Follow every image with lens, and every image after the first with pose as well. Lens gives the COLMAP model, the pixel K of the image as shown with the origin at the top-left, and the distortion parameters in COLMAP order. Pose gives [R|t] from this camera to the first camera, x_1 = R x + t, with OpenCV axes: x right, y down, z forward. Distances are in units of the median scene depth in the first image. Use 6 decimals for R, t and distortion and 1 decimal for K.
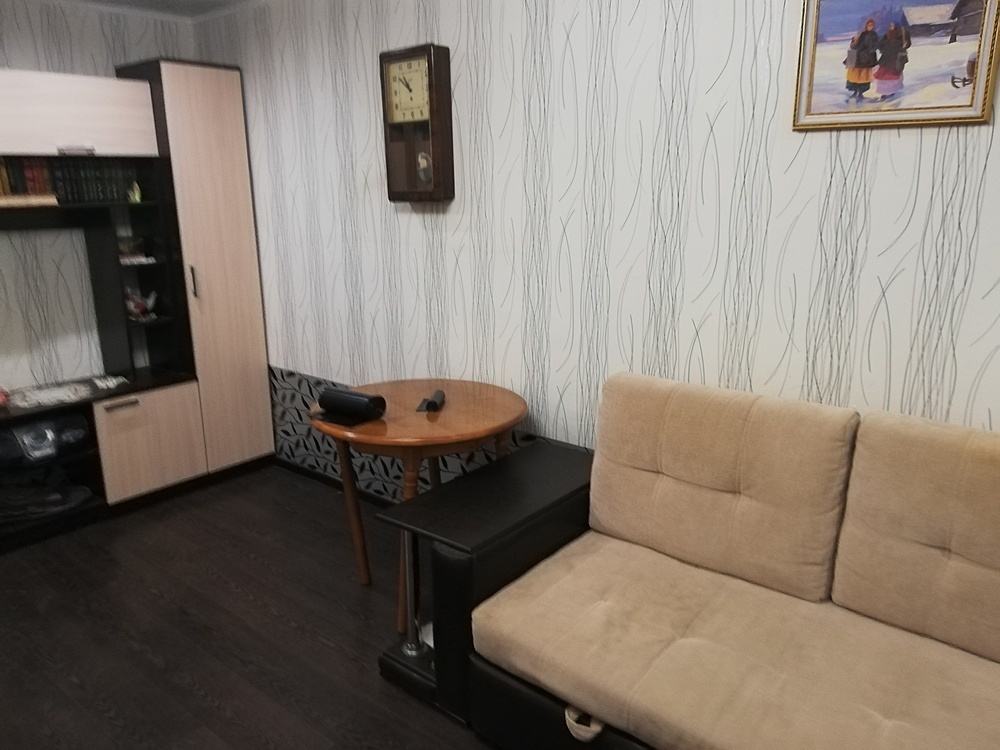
lens RADIAL K [[761.6, 0, 500.0], [0, 761.6, 375.0], [0, 0, 1]] dist [0.056700, -0.075412]
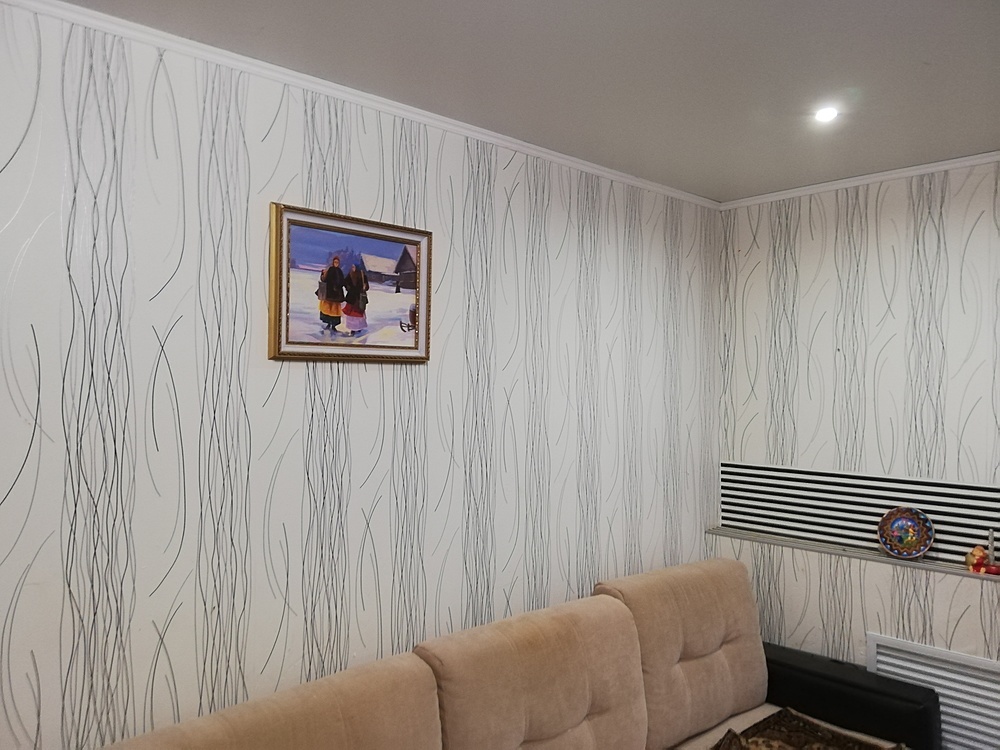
lens RADIAL K [[750.5, 0, 500.0], [0, 750.5, 375.0], [0, 0, 1]] dist [0.069144, -0.088876]
pose [[0.100645, 0.024213, 0.994628, -0.456947], [0.250131, 0.966979, -0.048851, -0.209309], [-0.962967, 0.253704, 0.091265, 0.732540]]
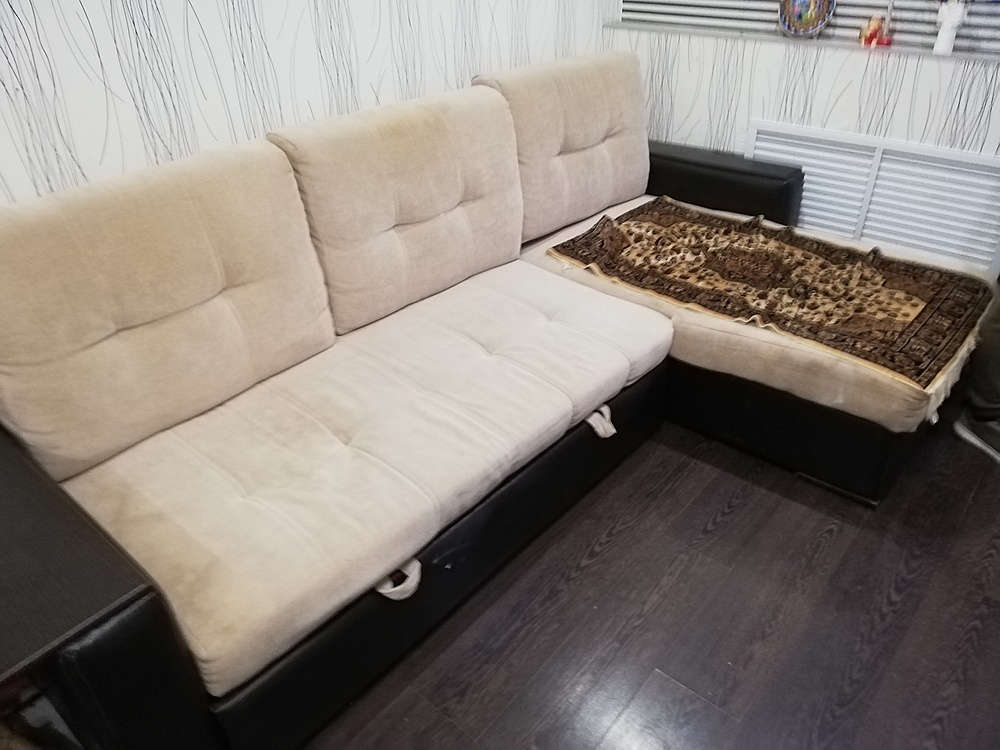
lens RADIAL K [[761.6, 0, 500.0], [0, 761.6, 375.0], [0, 0, 1]] dist [0.056700, -0.075412]
pose [[0.001444, -0.518680, 0.854967, -0.441059], [0.276083, 0.821945, 0.498180, -0.095382], [-0.961133, 0.235323, 0.144385, 0.678644]]
